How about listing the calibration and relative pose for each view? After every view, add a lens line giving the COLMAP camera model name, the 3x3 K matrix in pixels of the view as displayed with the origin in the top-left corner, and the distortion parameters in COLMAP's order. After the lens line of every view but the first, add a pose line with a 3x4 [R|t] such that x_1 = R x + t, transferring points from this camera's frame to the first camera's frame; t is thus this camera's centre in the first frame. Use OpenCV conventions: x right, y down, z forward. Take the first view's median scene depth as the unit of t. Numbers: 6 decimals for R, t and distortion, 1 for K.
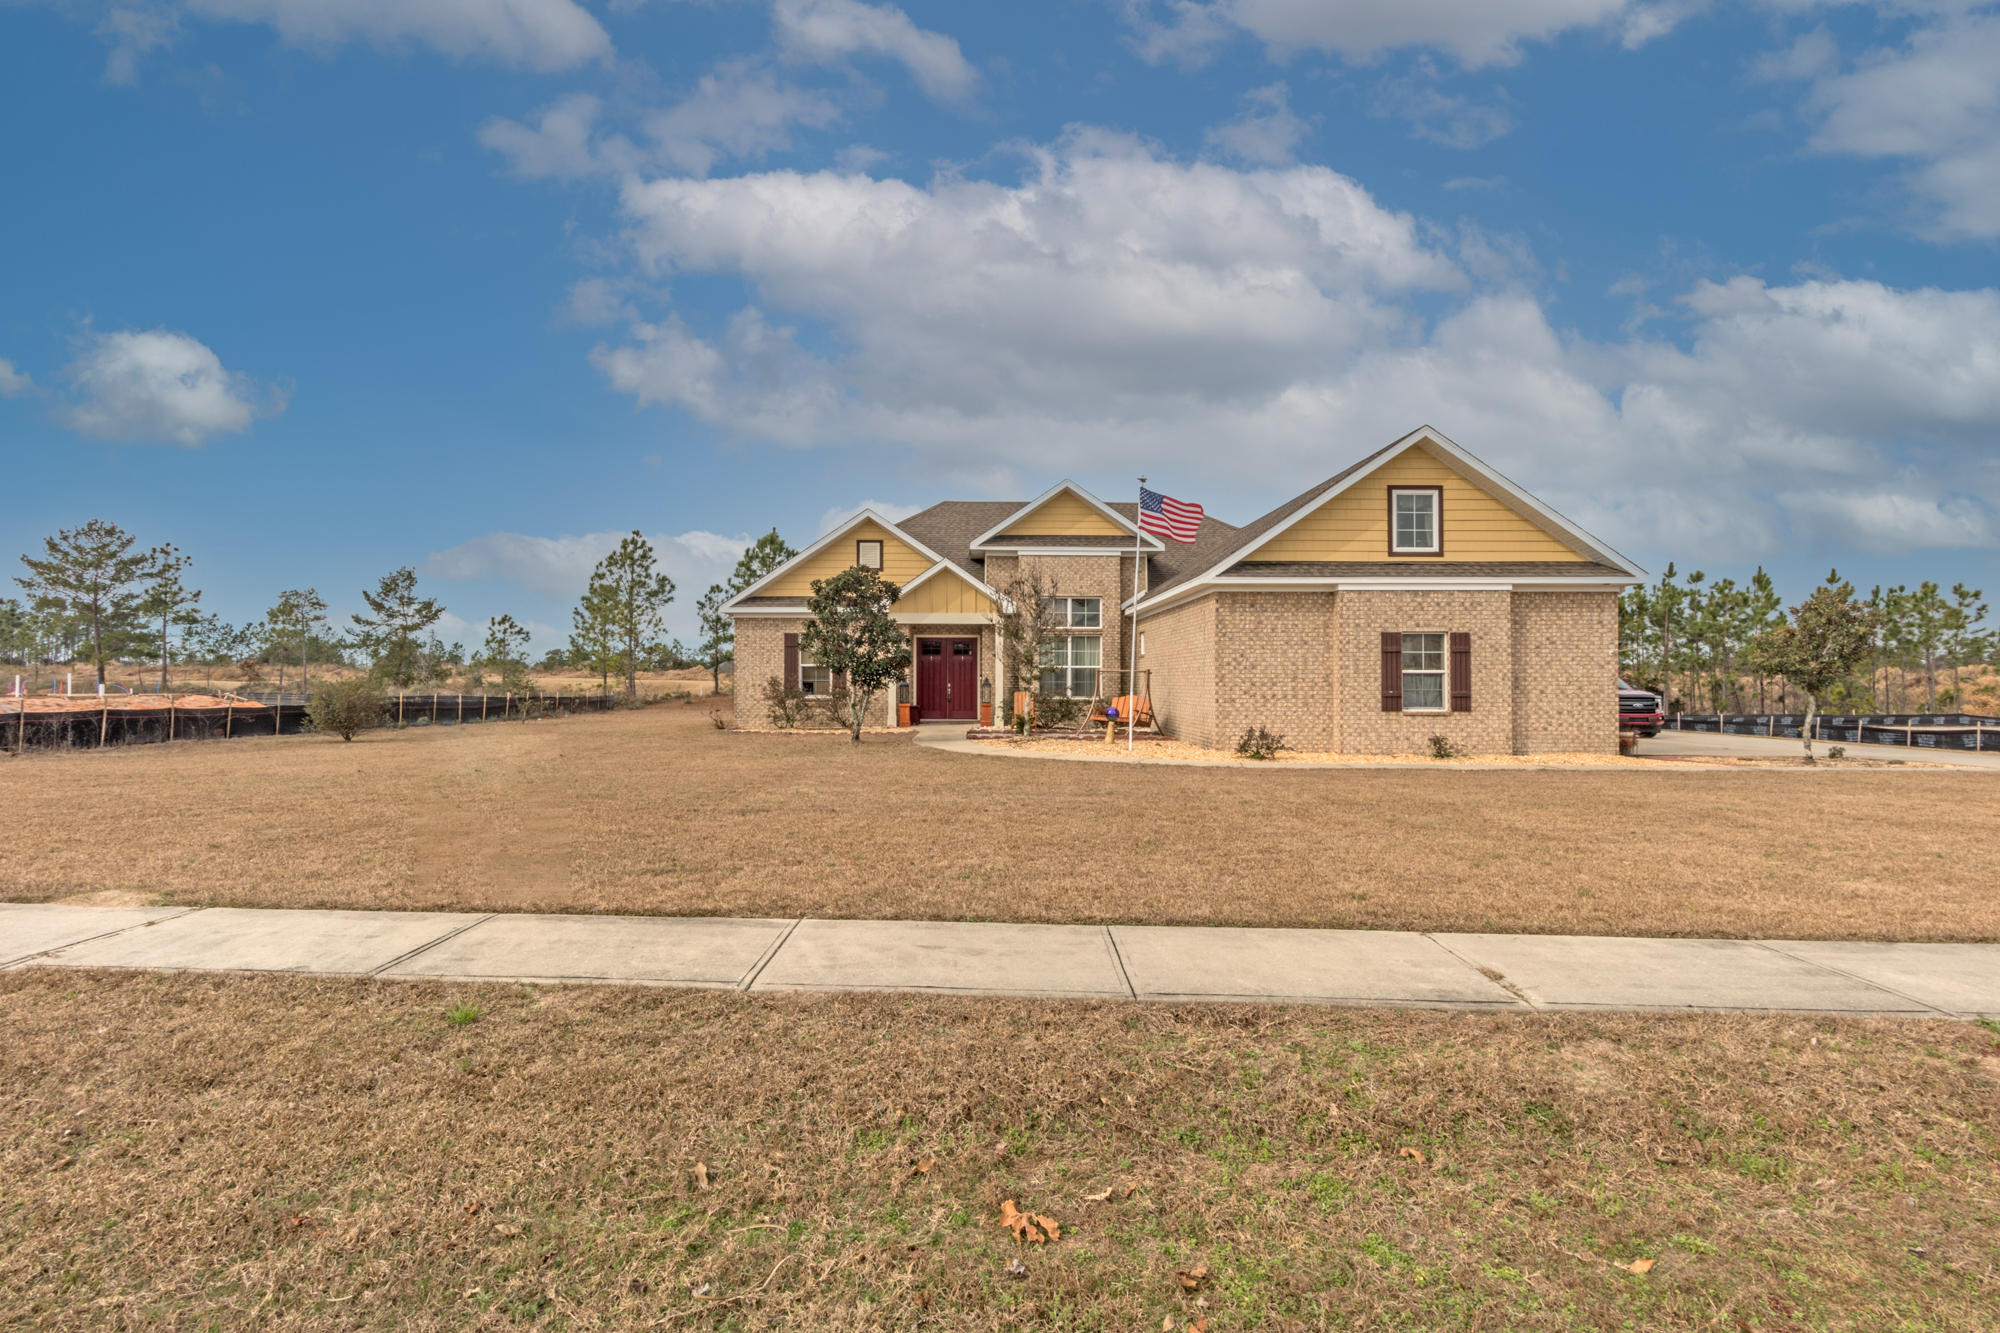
lens RADIAL K [[988.6, 0, 994.5], [0, 988.6, 693.7], [0, 0, 1]] dist [0.004587, 0.000254]
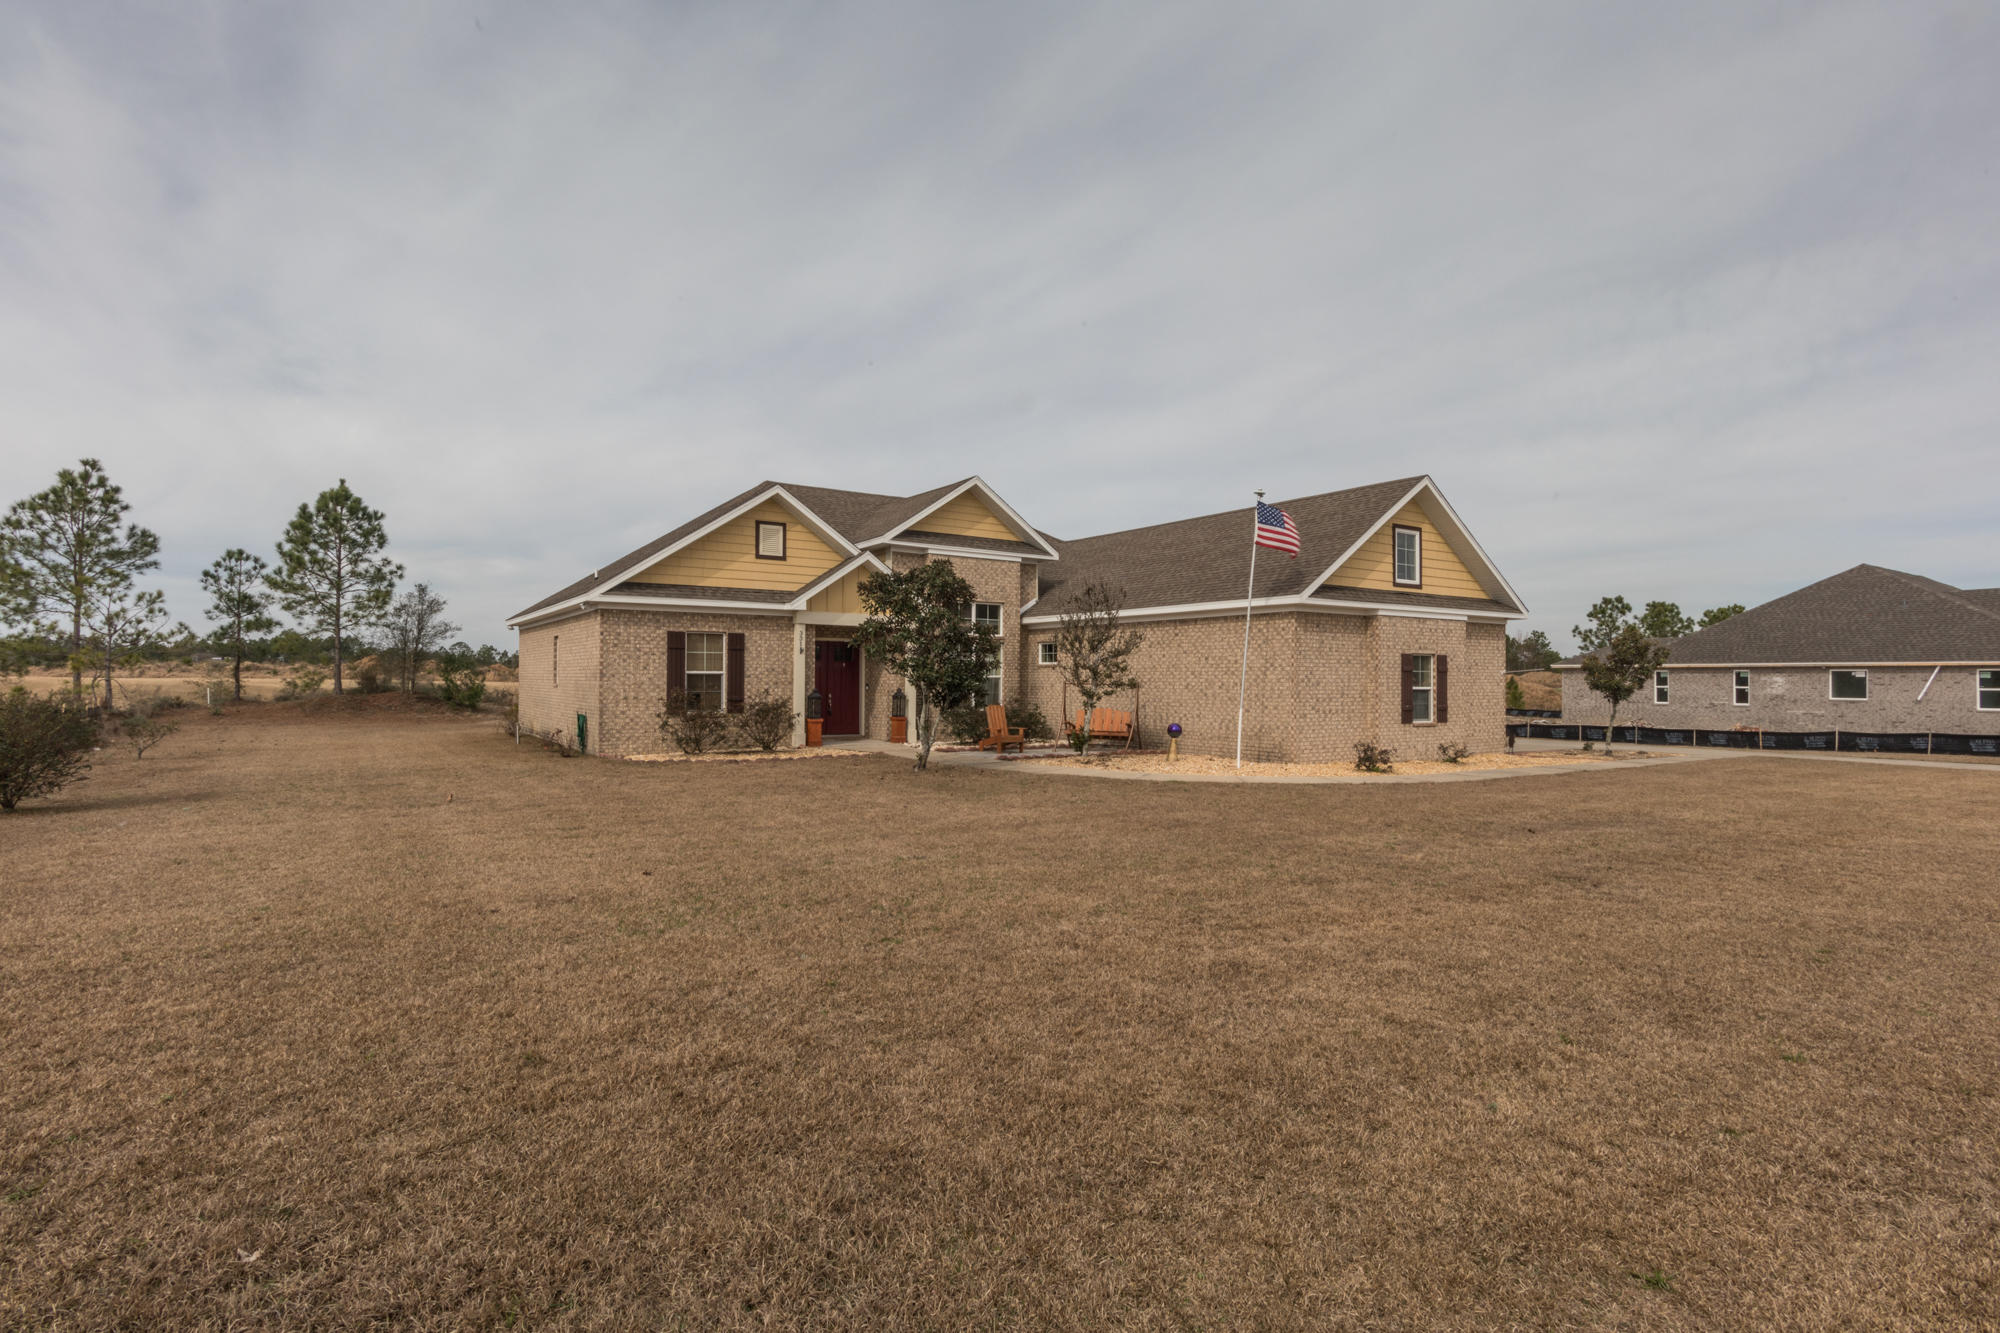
lens RADIAL K [[988.6, 0, 994.5], [0, 988.6, 693.7], [0, 0, 1]] dist [0.004587, 0.000254]
pose [[0.842894, -0.002526, 0.538073, -0.506625], [0.001526, 0.999996, 0.002304, -0.016103], [-0.538077, -0.001121, 0.842895, 0.245443]]
